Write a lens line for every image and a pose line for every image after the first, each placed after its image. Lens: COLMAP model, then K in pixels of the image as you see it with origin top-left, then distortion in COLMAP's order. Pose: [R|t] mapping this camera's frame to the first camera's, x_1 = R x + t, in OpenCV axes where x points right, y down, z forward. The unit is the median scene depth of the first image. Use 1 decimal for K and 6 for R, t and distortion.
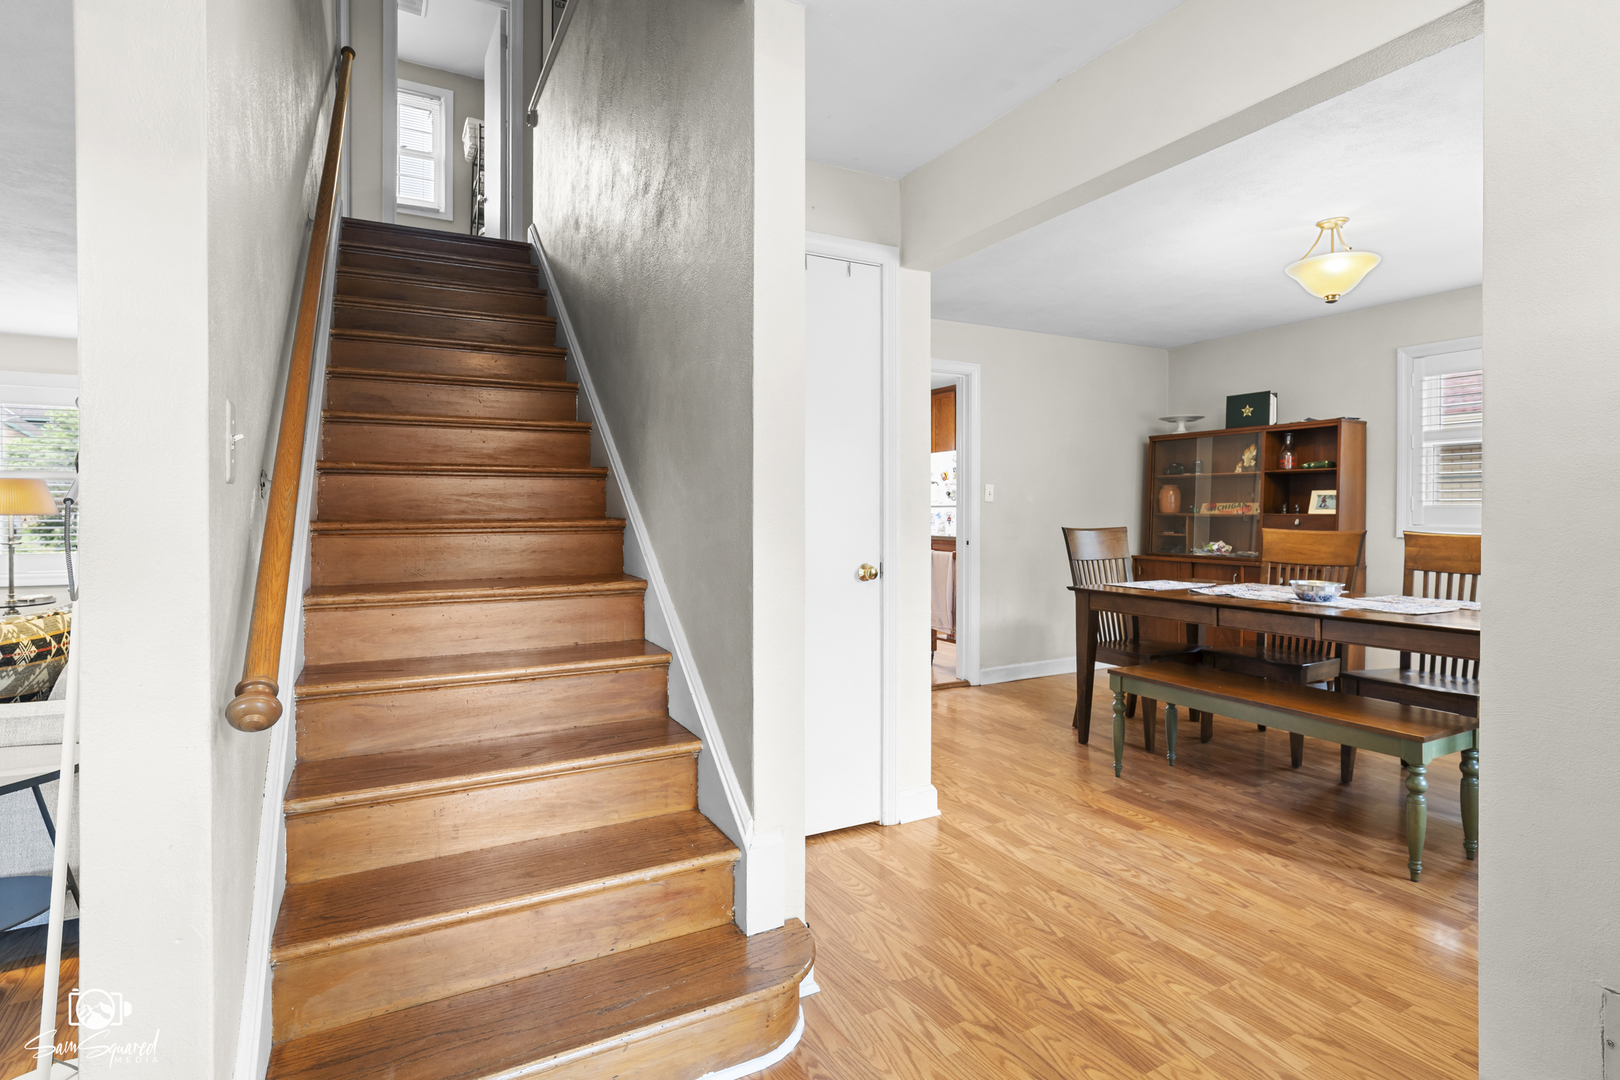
lens RADIAL K [[777.2, 0, 806.8], [0, 777.2, 527.1], [0, 0, 1]] dist [-0.002047, 0.002677]
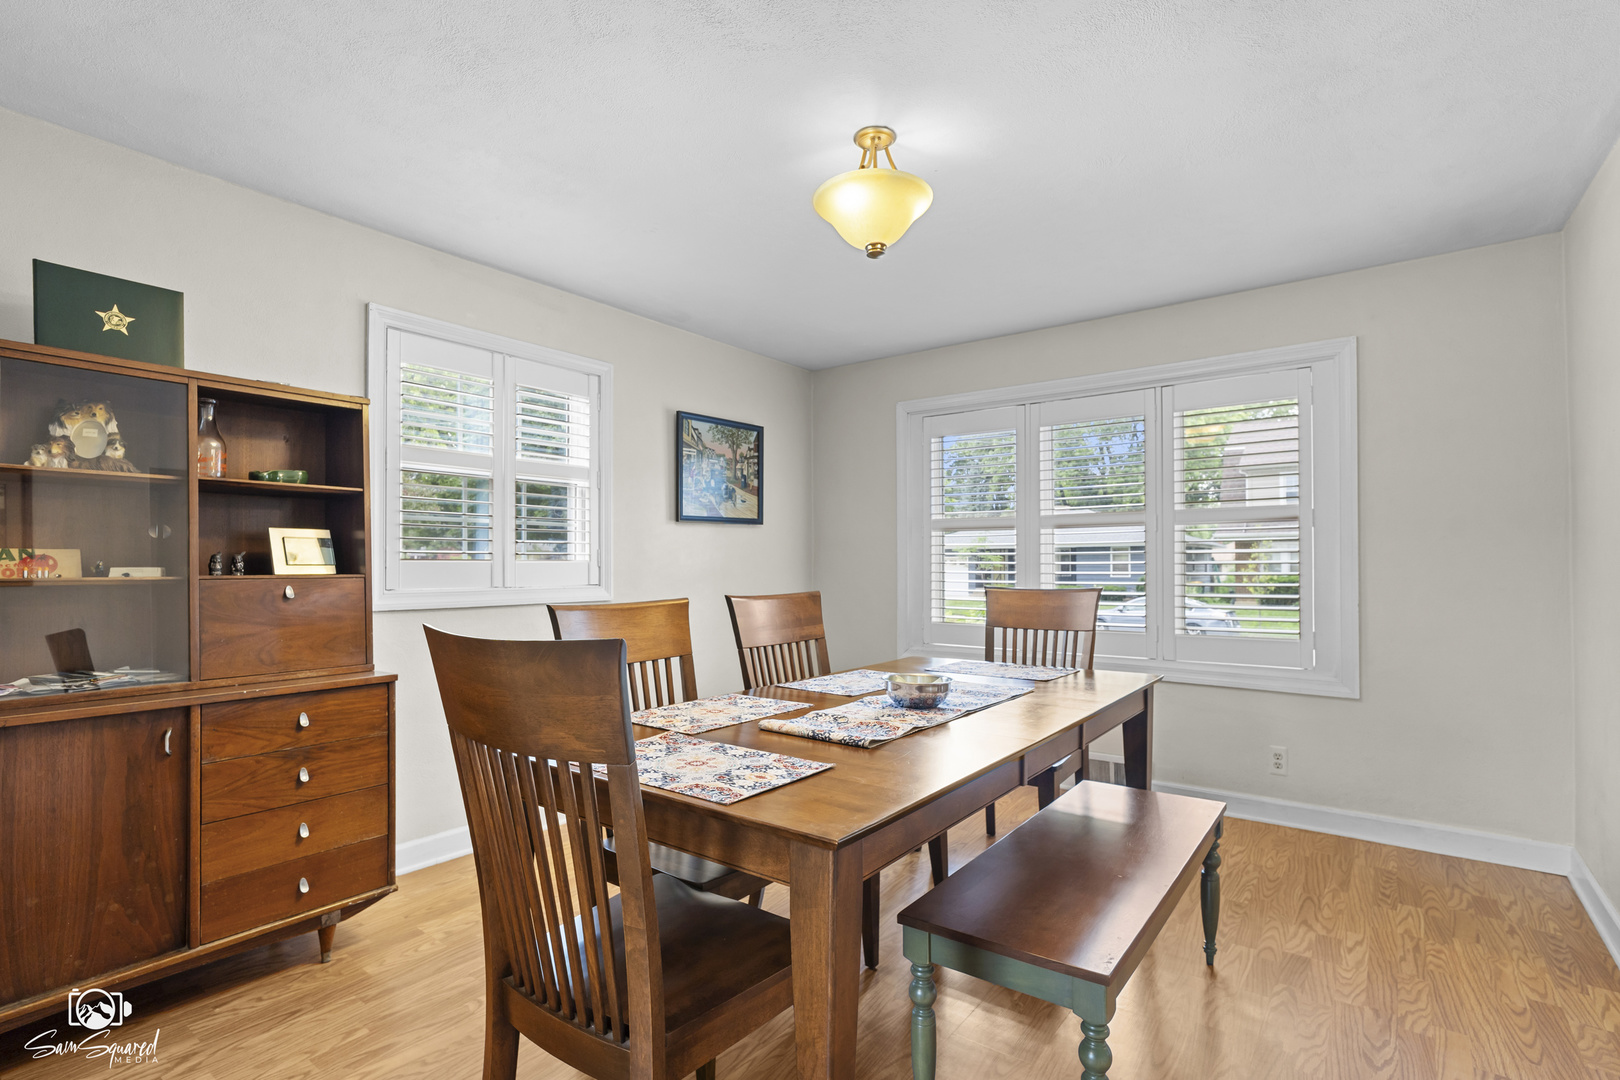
lens RADIAL K [[777.2, 0, 808.0], [0, 777.2, 553.0], [0, 0, 1]] dist [-0.002047, 0.002677]
pose [[-0.409227, 0.007466, 0.912402, 0.058179], [0.019399, 0.999812, 0.000519, -0.023401], [-0.912227, 0.017912, -0.409294, 0.864025]]
